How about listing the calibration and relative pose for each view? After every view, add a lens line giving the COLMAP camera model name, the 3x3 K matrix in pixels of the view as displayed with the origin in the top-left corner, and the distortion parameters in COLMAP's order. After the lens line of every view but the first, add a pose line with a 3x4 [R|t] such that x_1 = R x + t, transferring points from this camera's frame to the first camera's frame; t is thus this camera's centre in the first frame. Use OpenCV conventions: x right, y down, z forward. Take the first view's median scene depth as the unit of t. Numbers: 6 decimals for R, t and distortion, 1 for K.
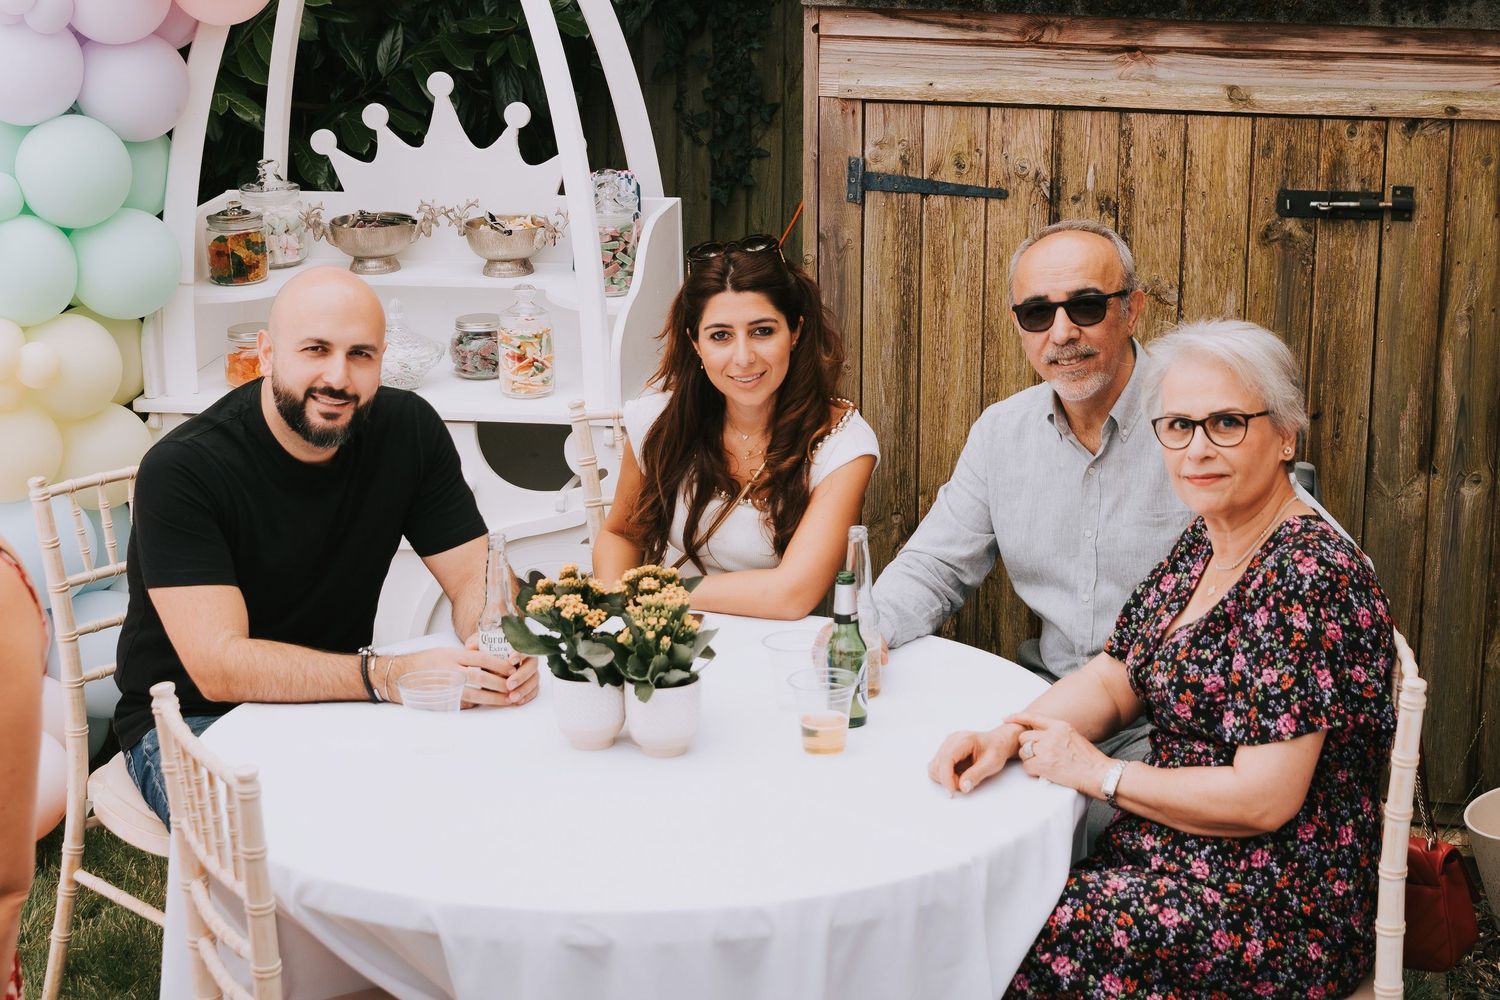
lens RADIAL K [[2662.3, 0, 754.2], [0, 2662.3, 500.6], [0, 0, 1]] dist [-0.010514, 0.000000]
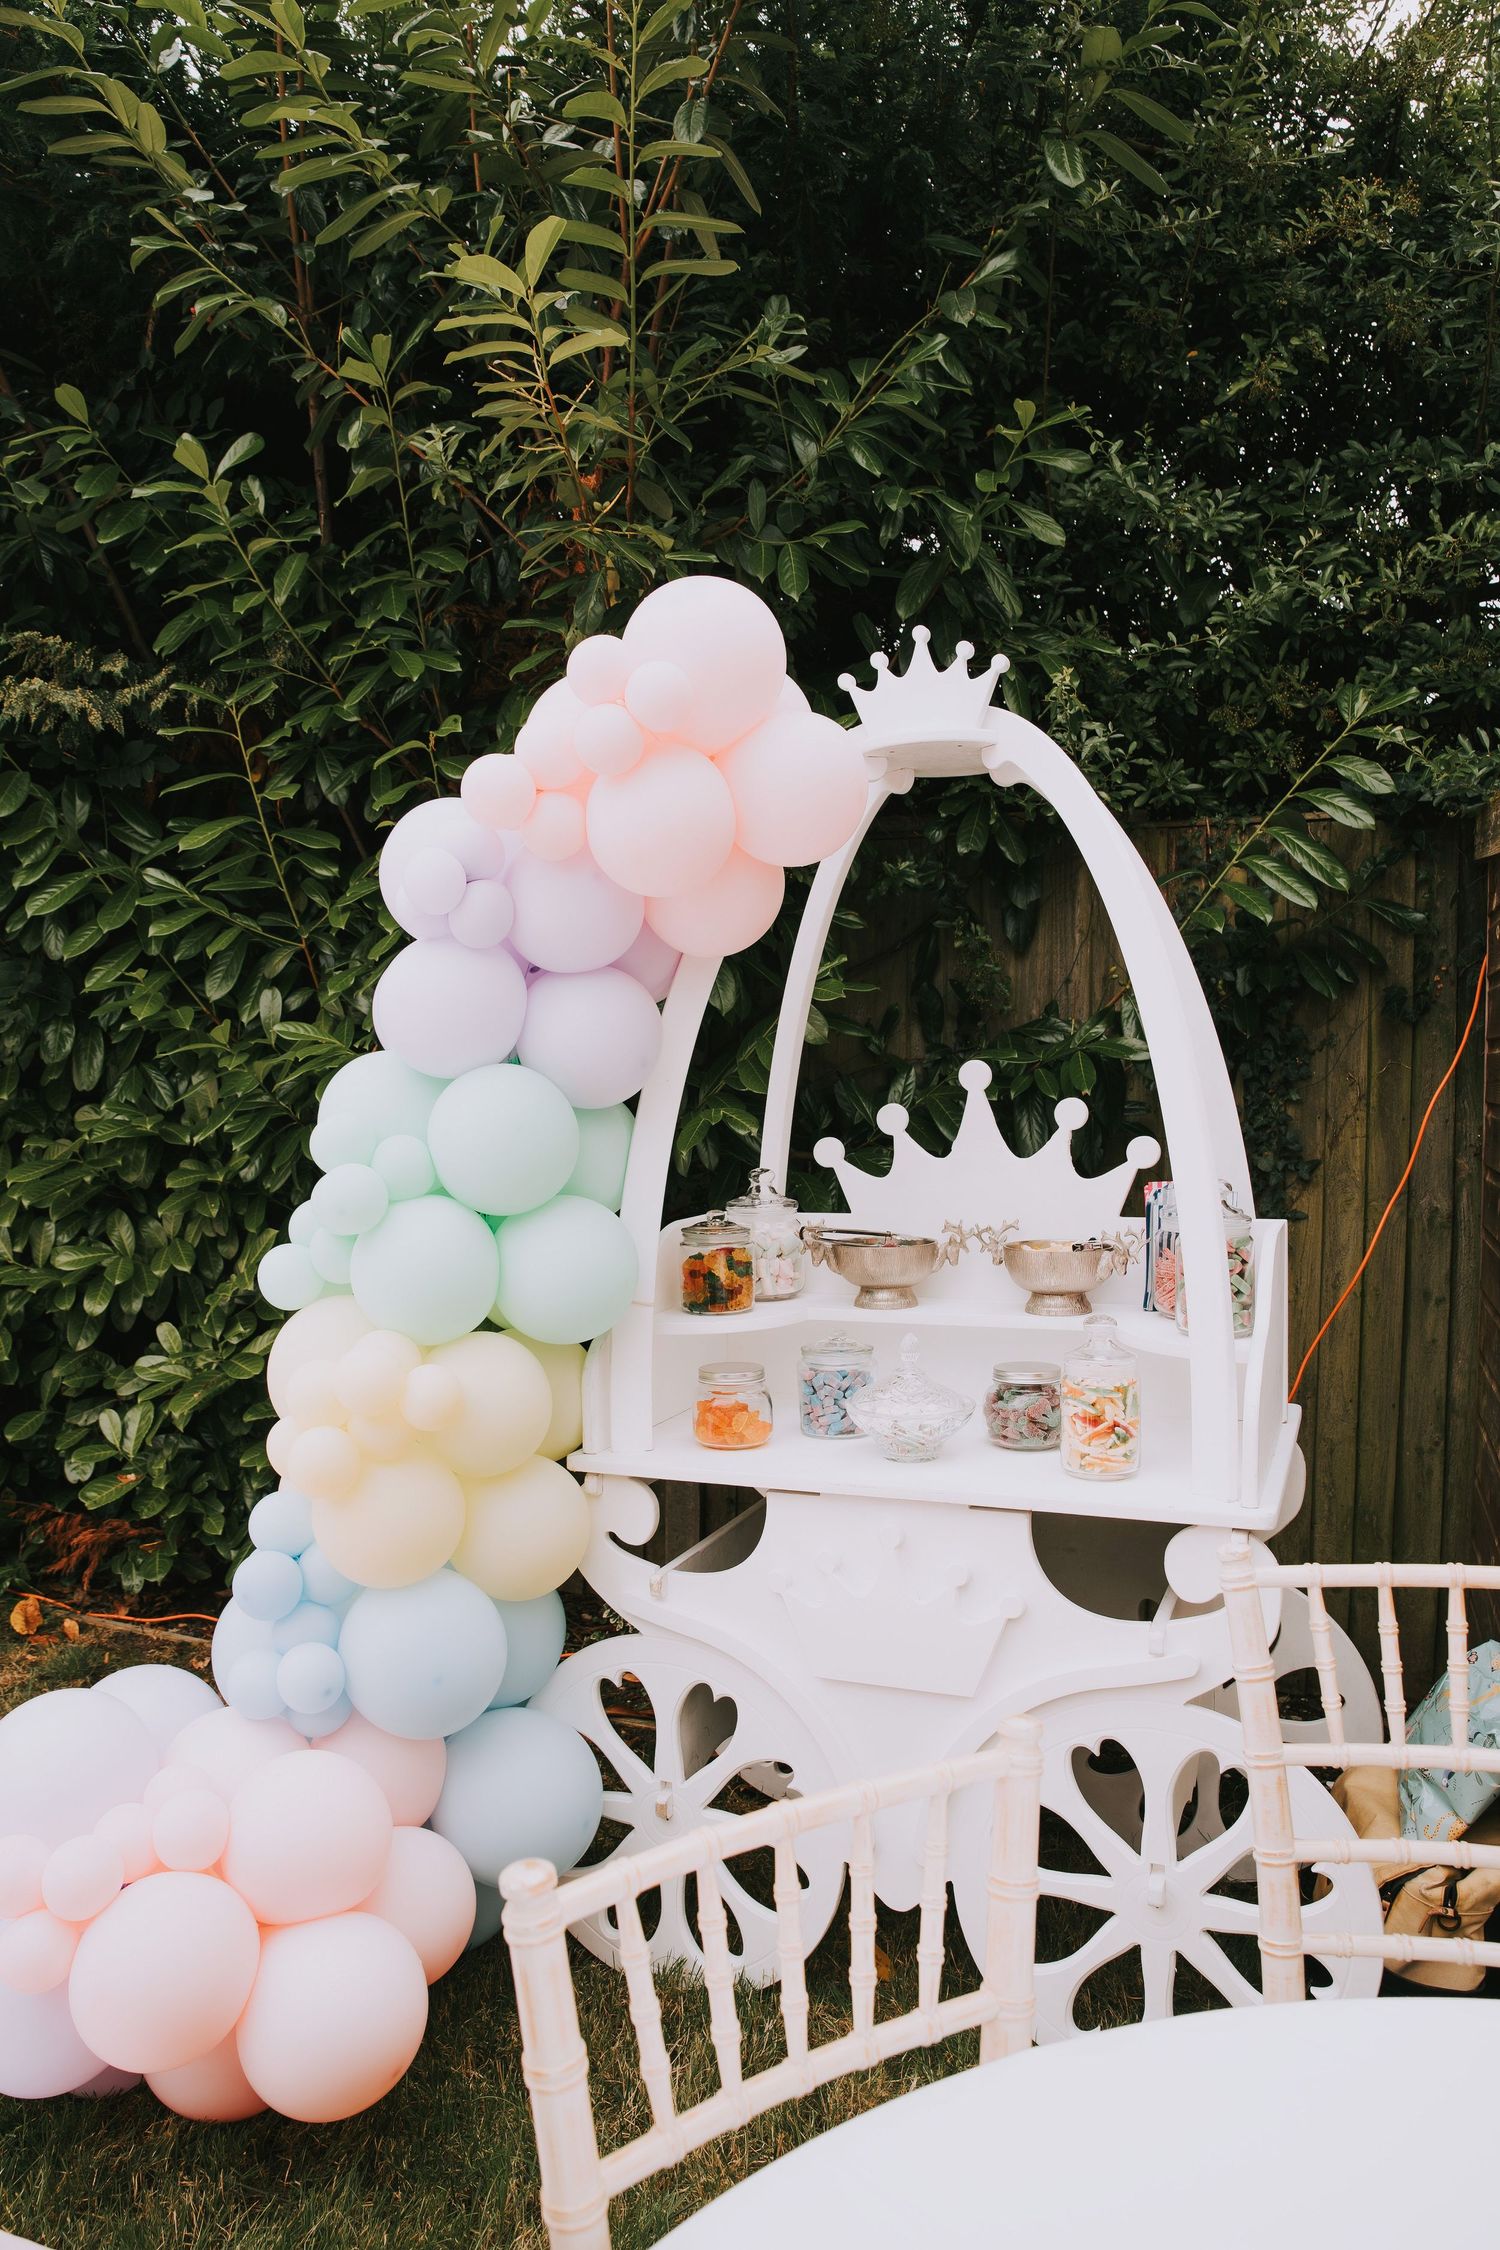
lens RADIAL K [[1471.3, 0, 752.7], [0, 1471.3, 1108.3], [0, 0, 1]] dist [-0.022674, 0.013399]
pose [[0.979493, 0.001558, -0.201473, -0.099399], [-0.057717, 0.960231, -0.273175, -0.021749], [0.193035, 0.279201, 0.940630, 0.600566]]
